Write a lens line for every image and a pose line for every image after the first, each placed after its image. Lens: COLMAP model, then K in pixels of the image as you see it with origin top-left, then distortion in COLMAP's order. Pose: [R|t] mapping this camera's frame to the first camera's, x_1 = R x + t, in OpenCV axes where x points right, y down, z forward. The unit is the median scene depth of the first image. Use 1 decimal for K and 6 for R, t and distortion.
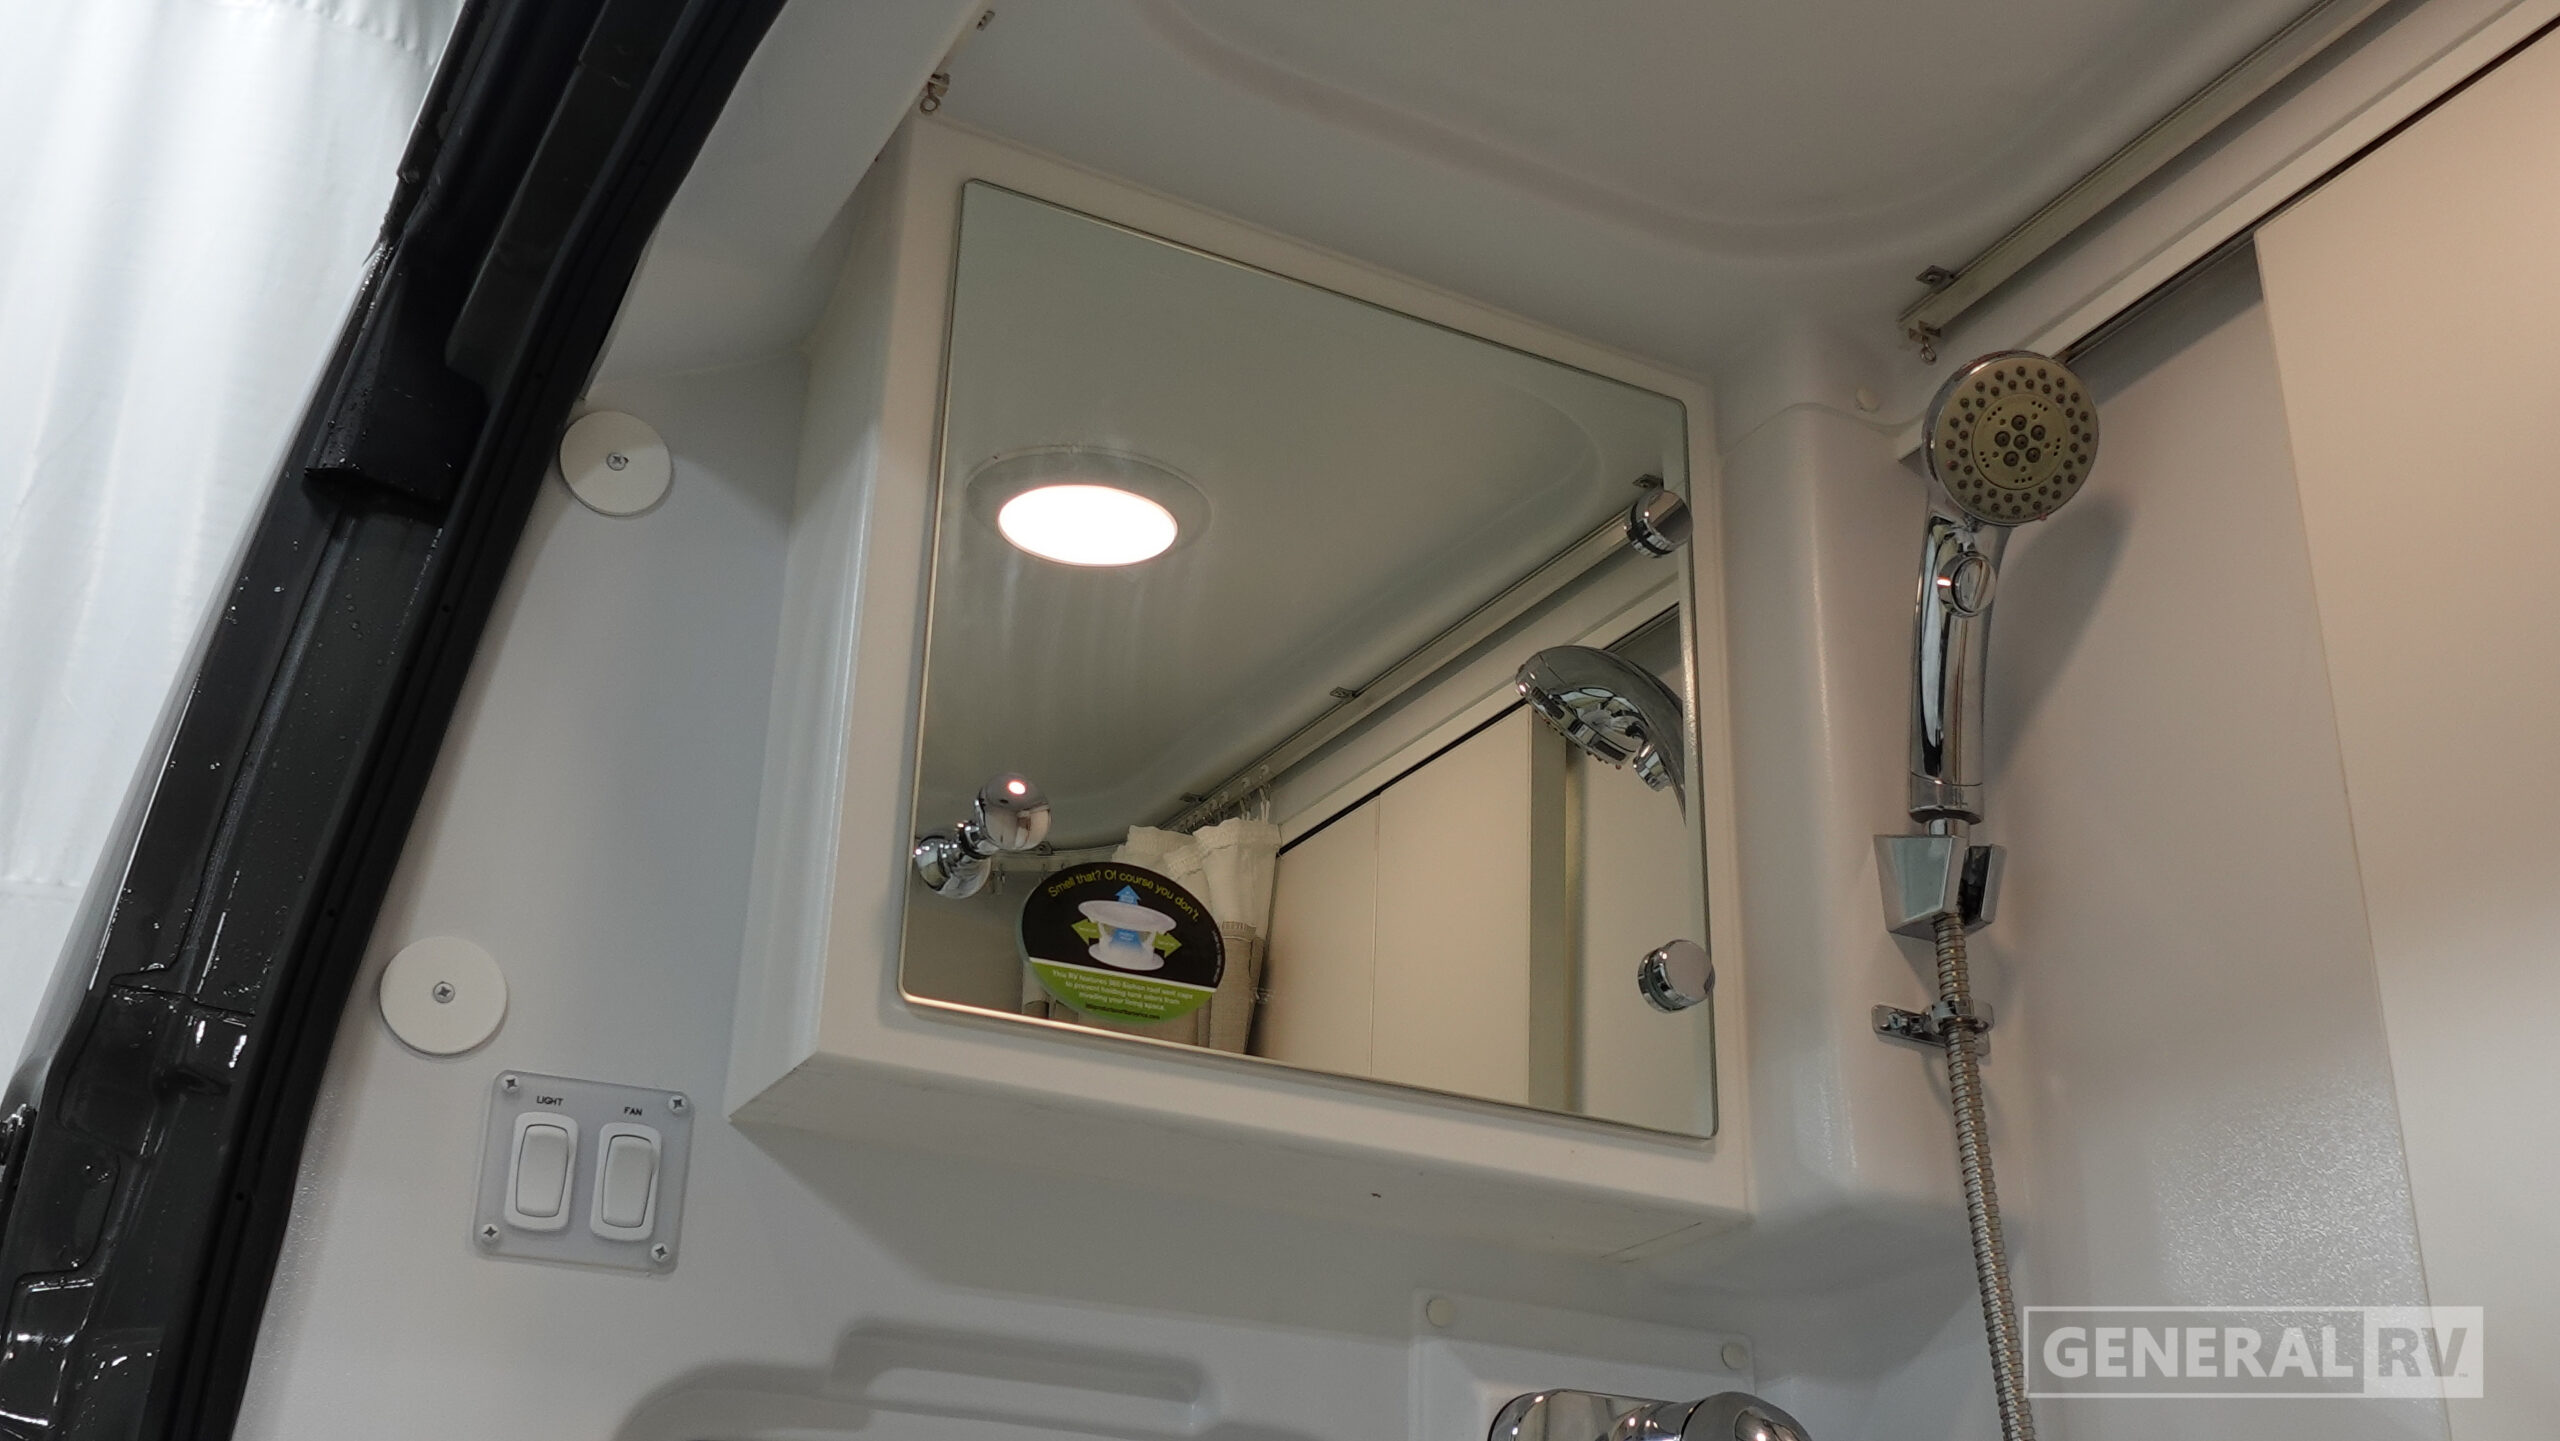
lens RADIAL K [[2744.8, 0, 1286.7], [0, 2744.8, 721.7], [0, 0, 1]] dist [-0.016327, 0.000742]
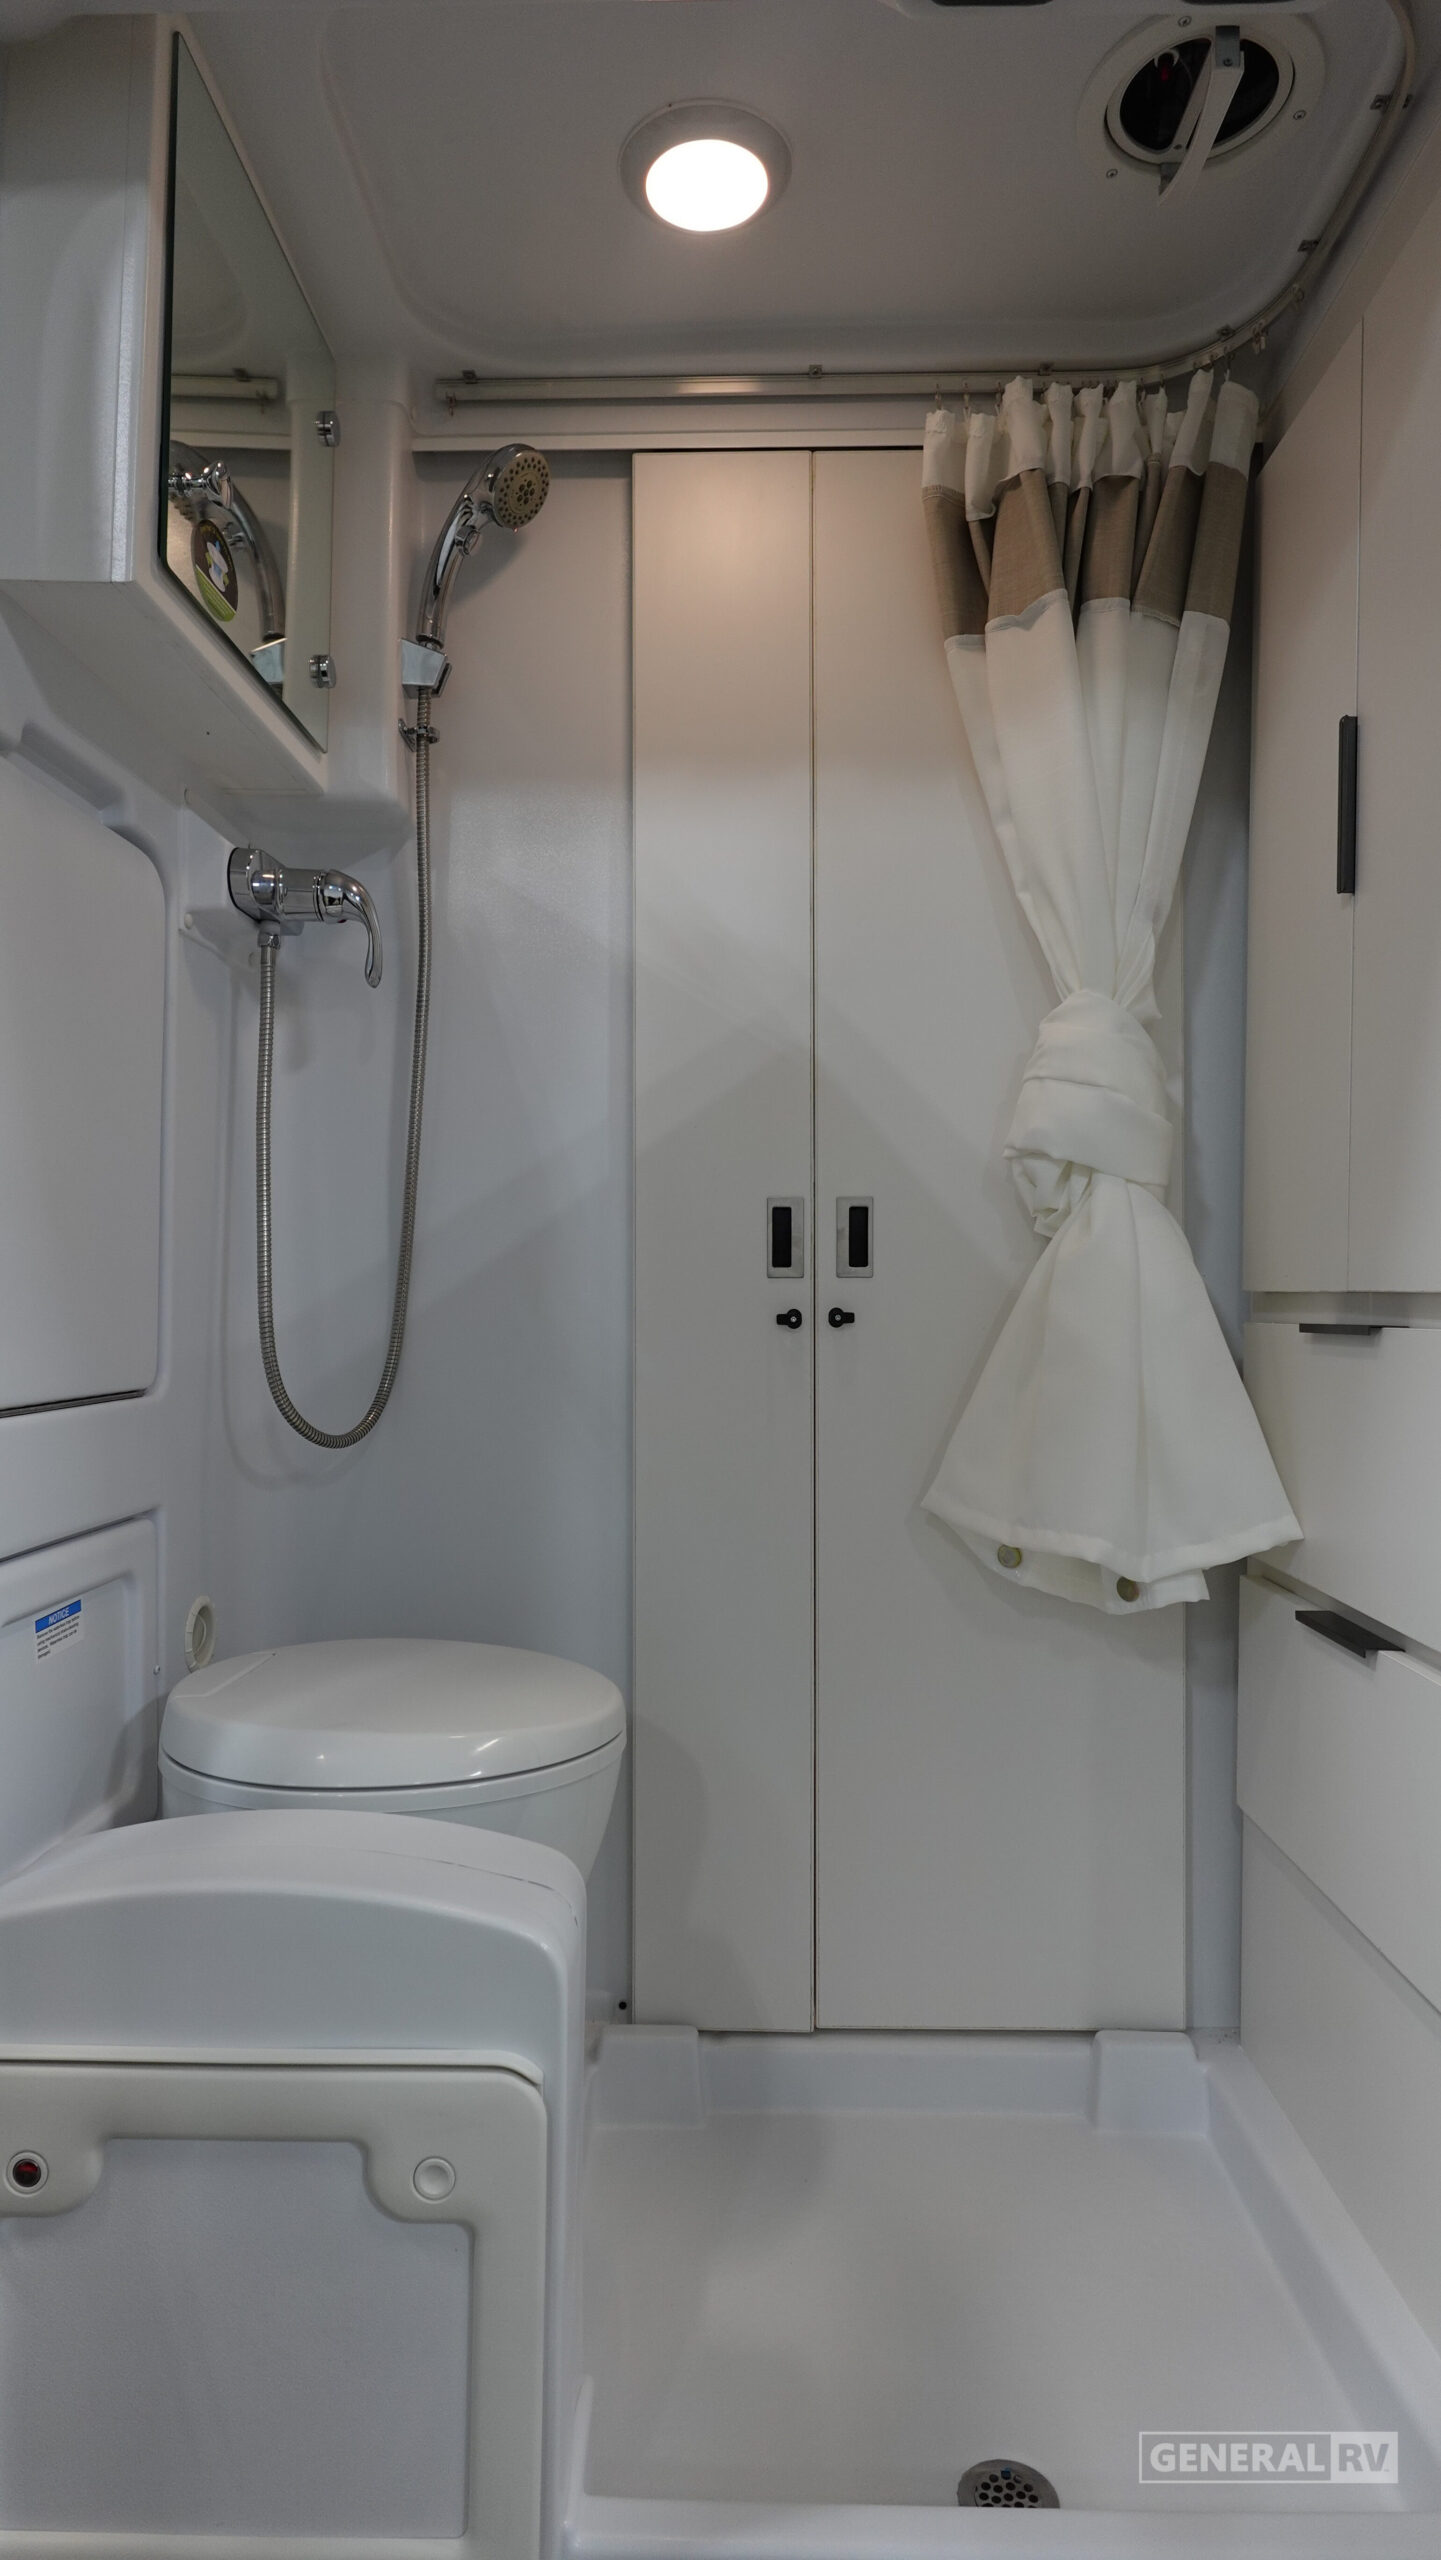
lens RADIAL K [[1494.2, 0, 720.5], [0, 1494.2, 1280.0], [0, 0, 1]] dist [0.004651, 0.002788]
pose [[0.493443, -0.013460, 0.869674, -0.740134], [-0.363846, 0.904997, 0.220448, 0.156004], [-0.790019, -0.425206, 0.441667, 0.047209]]
